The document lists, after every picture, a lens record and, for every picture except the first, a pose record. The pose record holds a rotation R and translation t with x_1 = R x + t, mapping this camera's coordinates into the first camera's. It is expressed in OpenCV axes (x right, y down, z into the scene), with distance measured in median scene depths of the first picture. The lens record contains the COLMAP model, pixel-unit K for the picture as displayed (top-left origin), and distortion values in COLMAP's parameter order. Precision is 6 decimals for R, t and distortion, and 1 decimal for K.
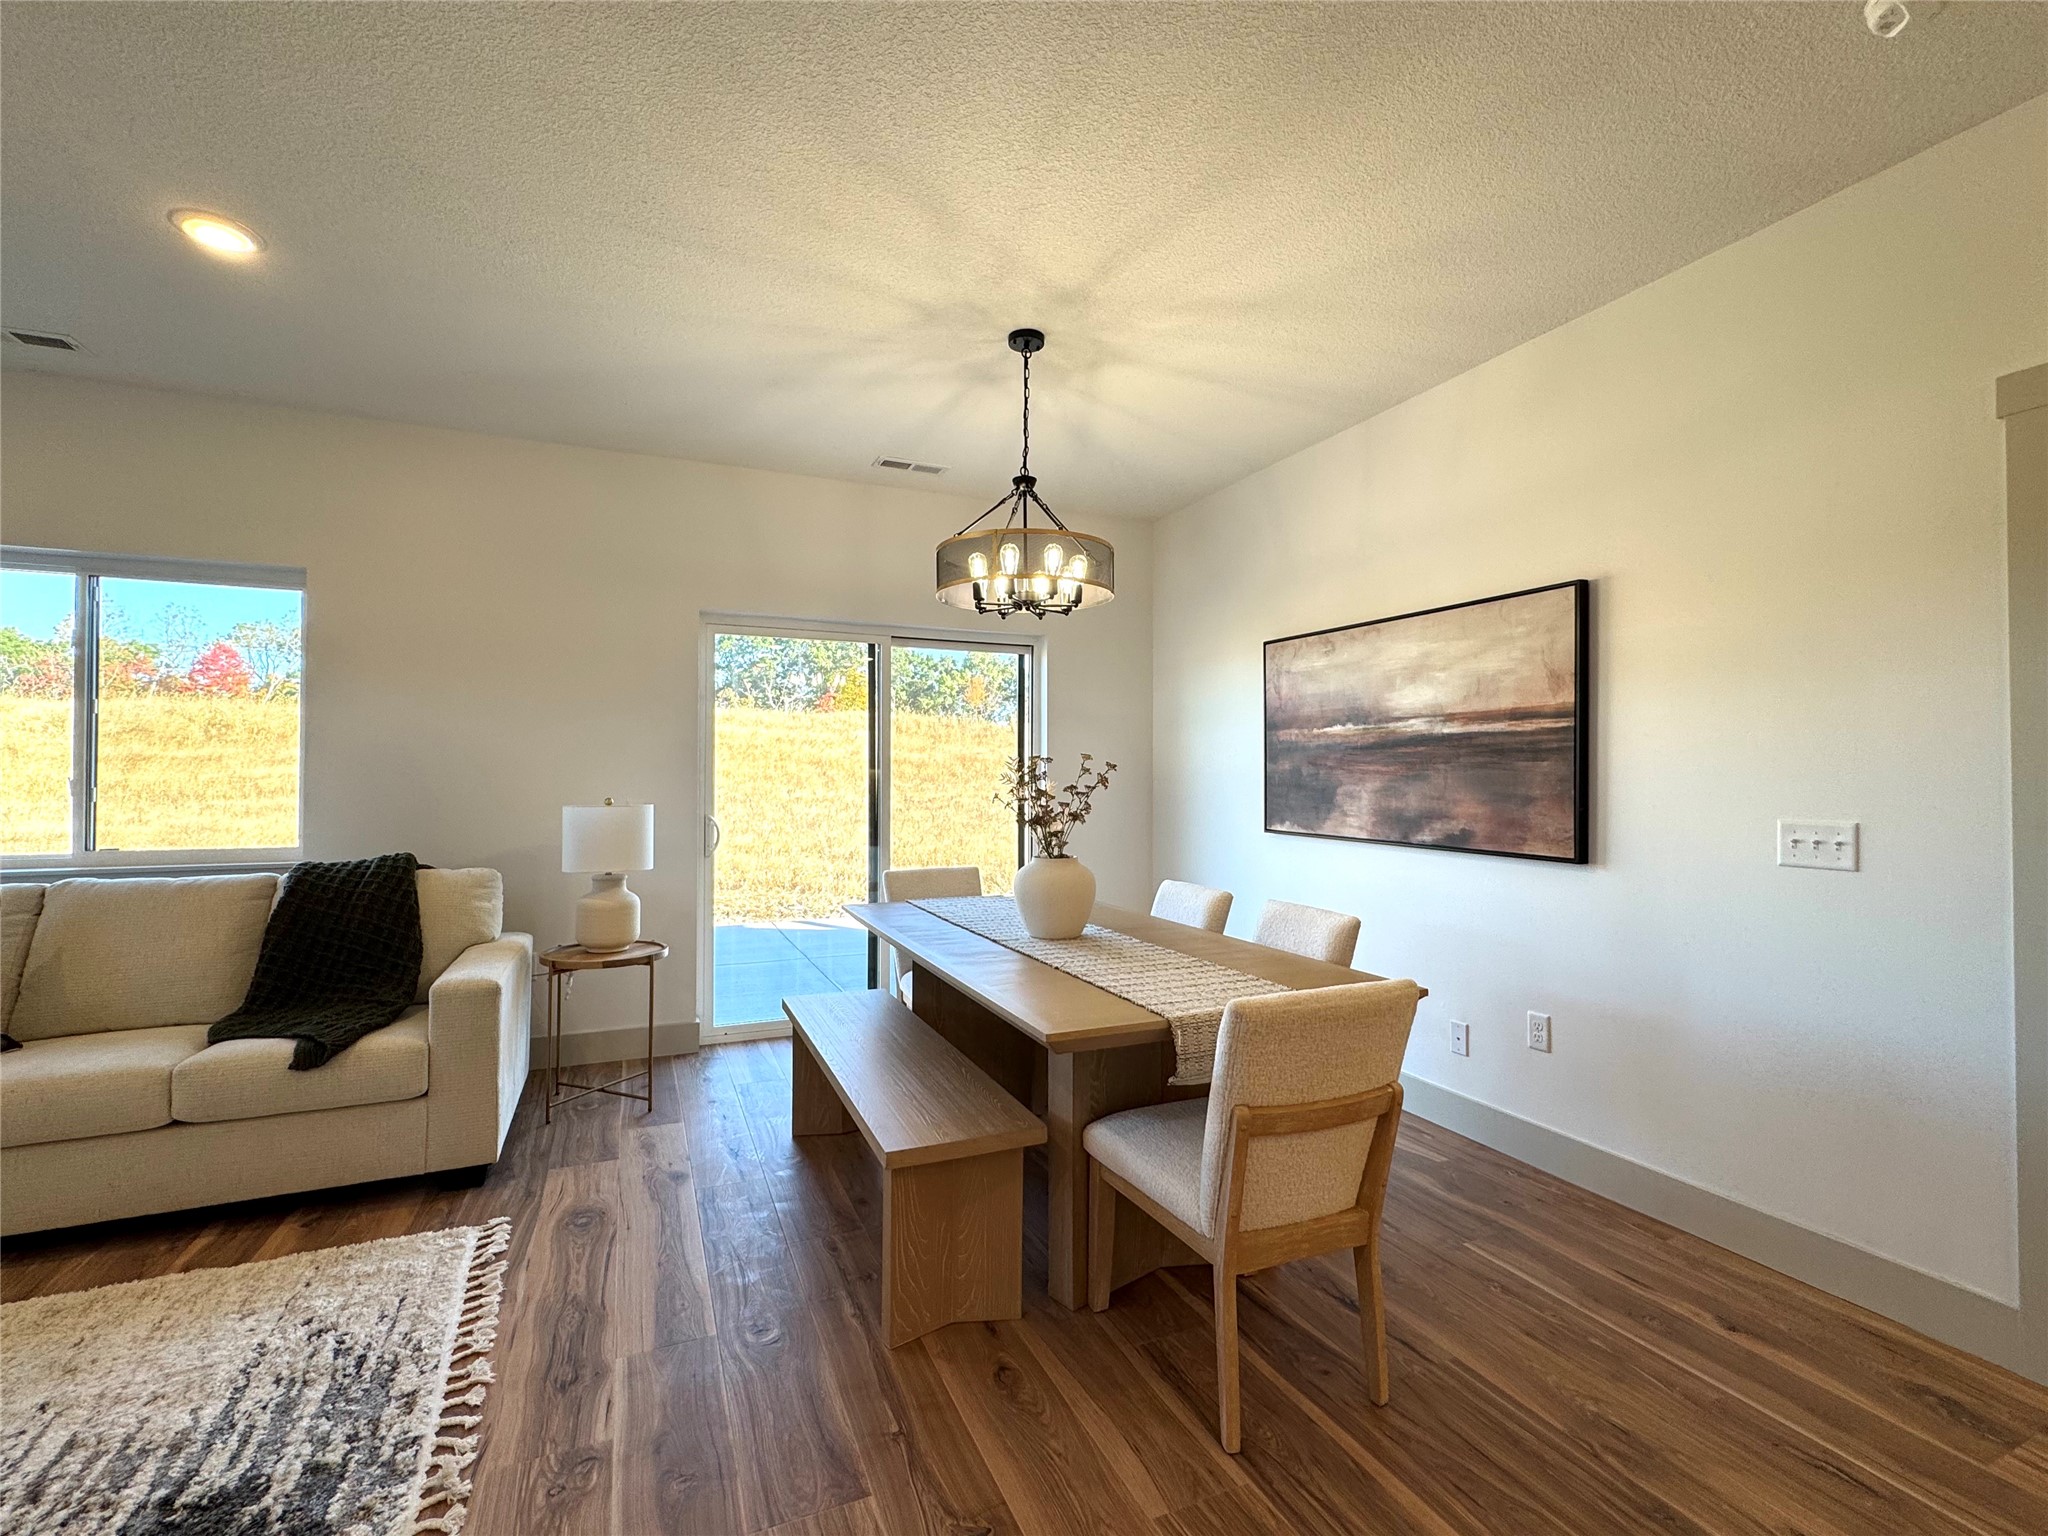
lens RADIAL K [[903.1, 0, 1020.8], [0, 903.1, 767.4], [0, 0, 1]] dist [-0.001816, 0.000167]
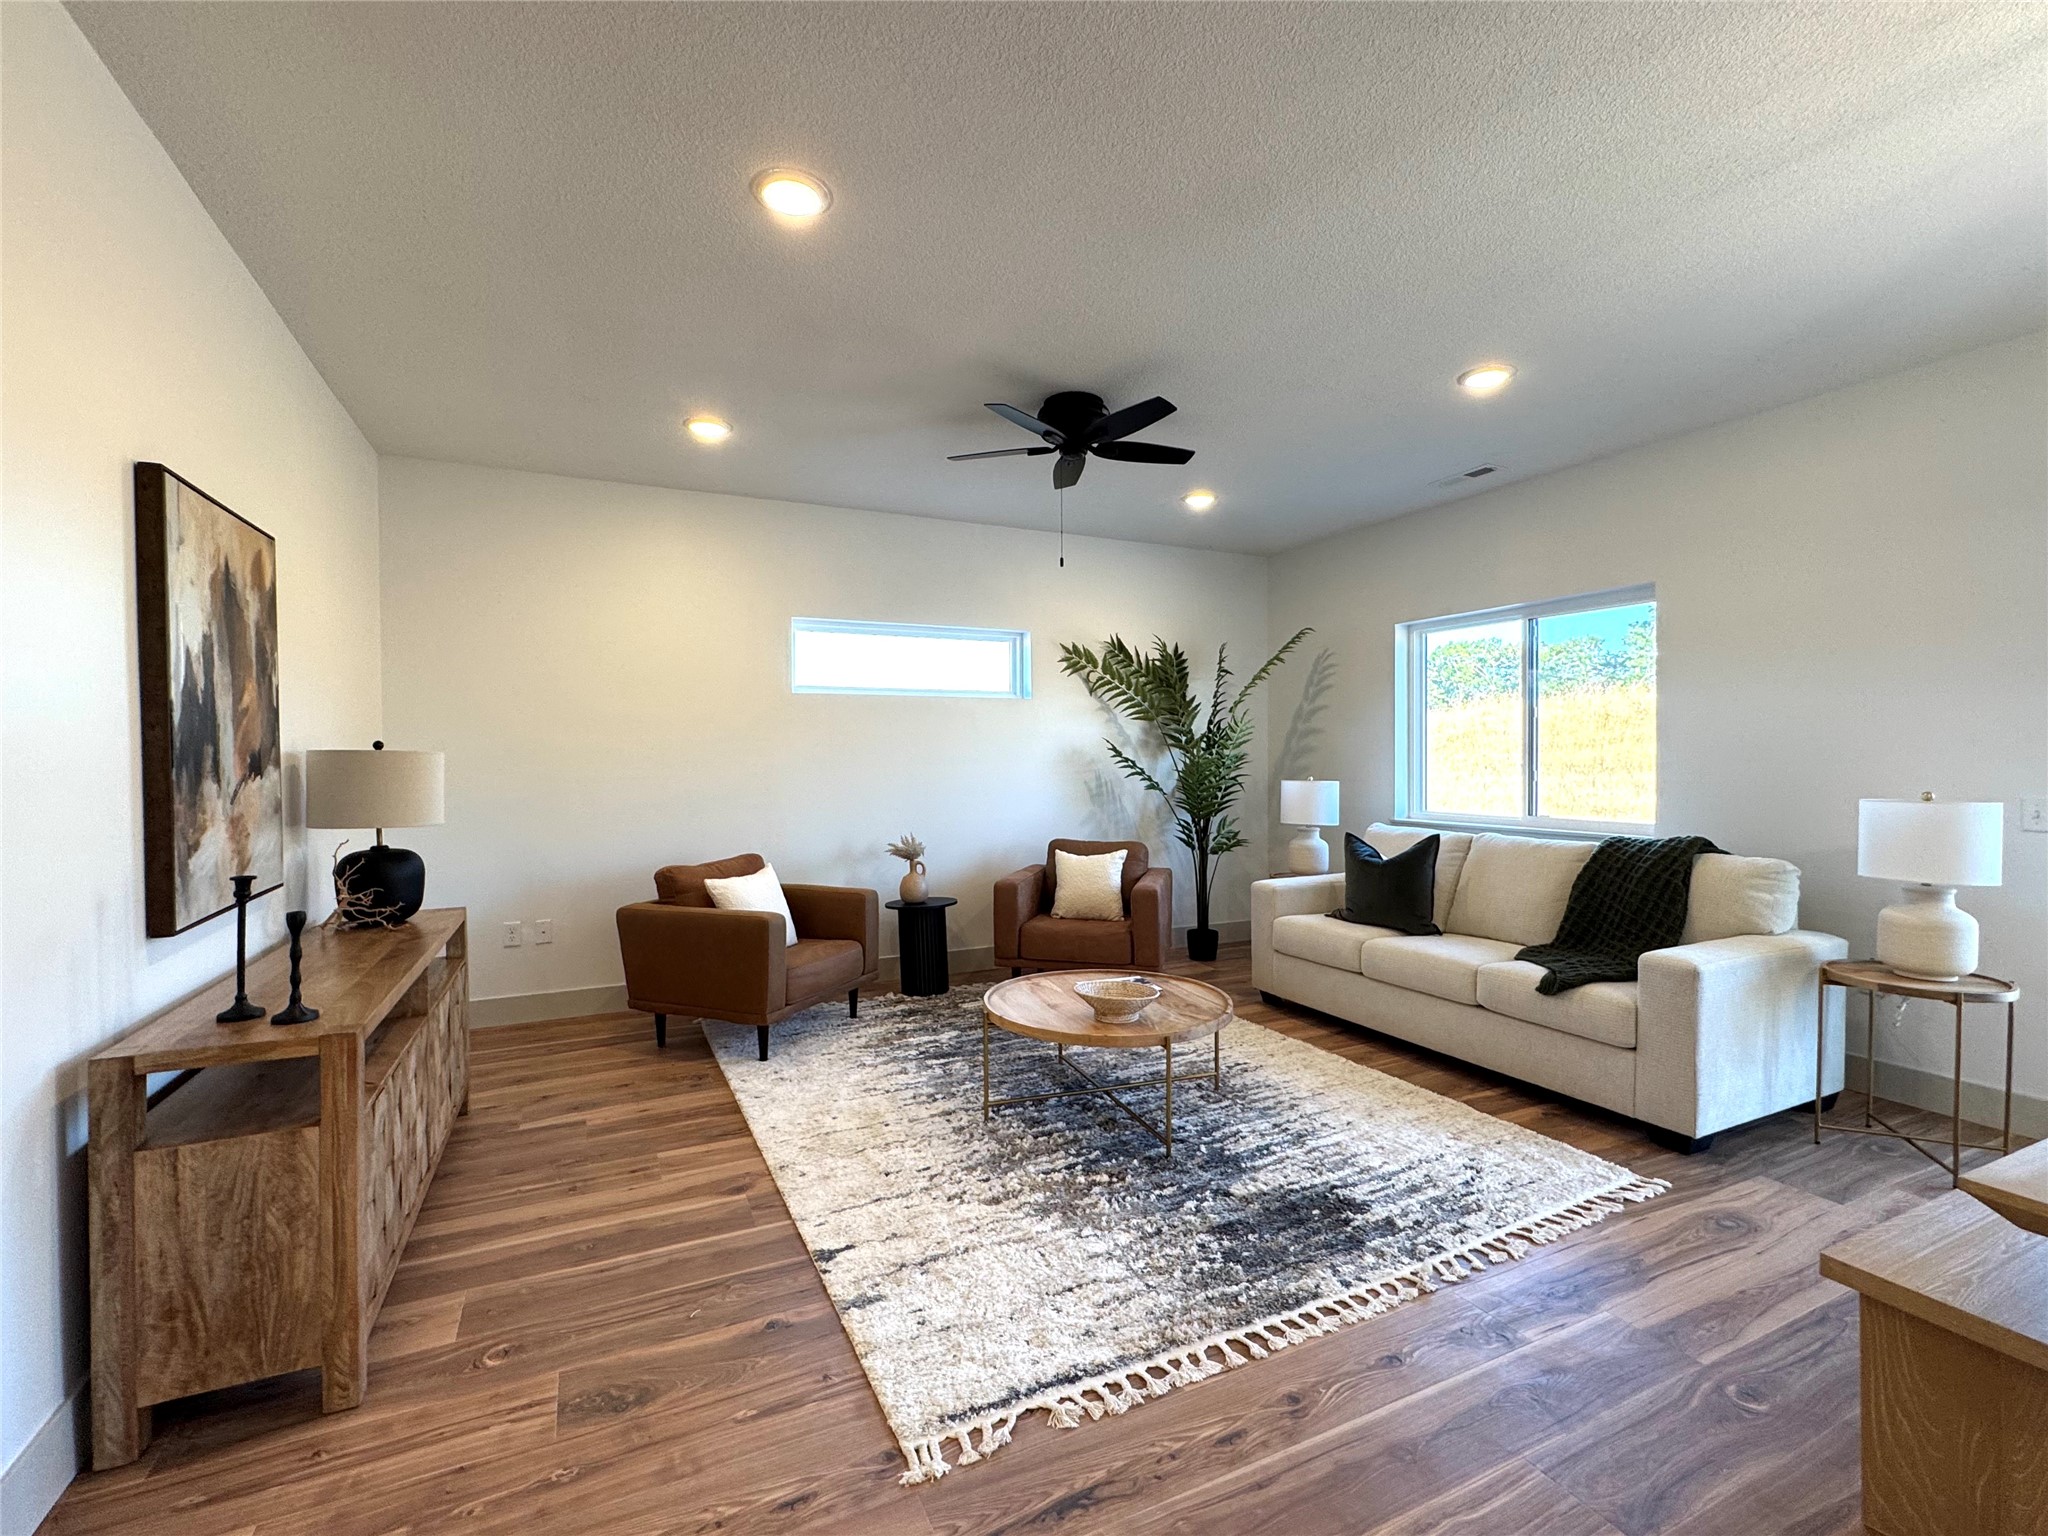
lens RADIAL K [[903.1, 0, 1020.8], [0, 903.1, 767.4], [0, 0, 1]] dist [-0.001816, 0.000167]
pose [[0.037315, 0.010073, -0.999253, 0.469165], [0.016189, 0.999812, 0.010683, -0.014814], [0.999172, -0.016575, 0.037145, 0.212195]]
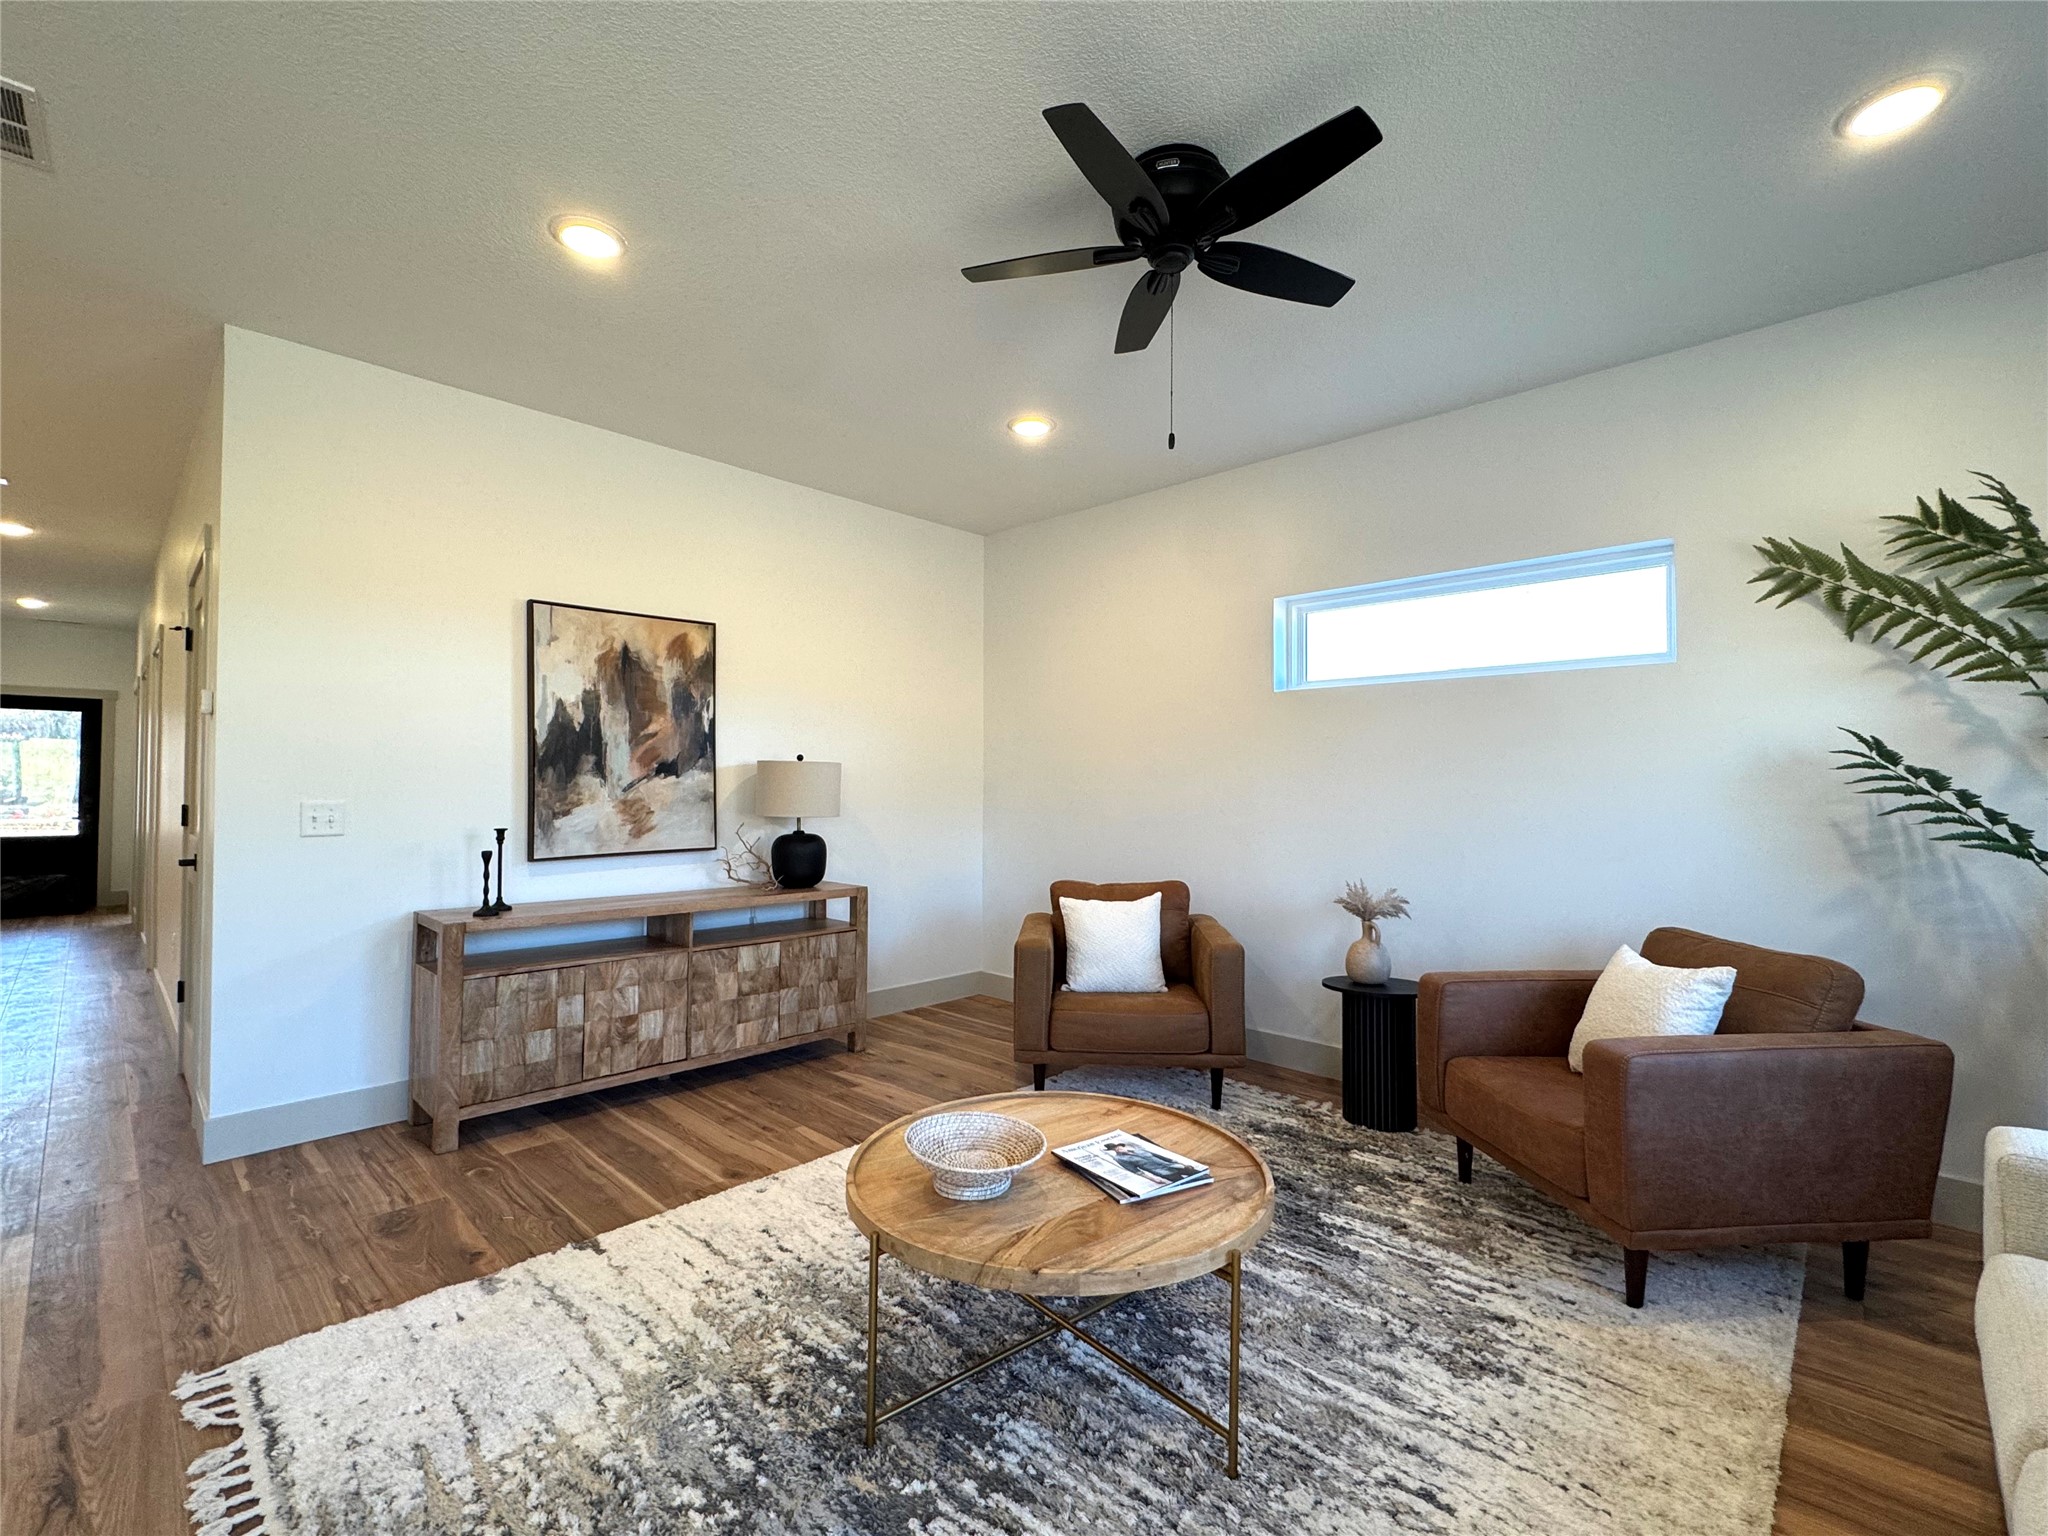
lens RADIAL K [[902.4, 0, 1019.8], [0, 902.4, 770.0], [0, 0, 1]] dist [-0.001091, -0.000387]
pose [[-0.922620, -0.017189, -0.385327, -0.516416], [-0.006151, 0.999535, -0.029861, 0.024635], [0.385661, -0.025180, -0.922297, 1.101441]]
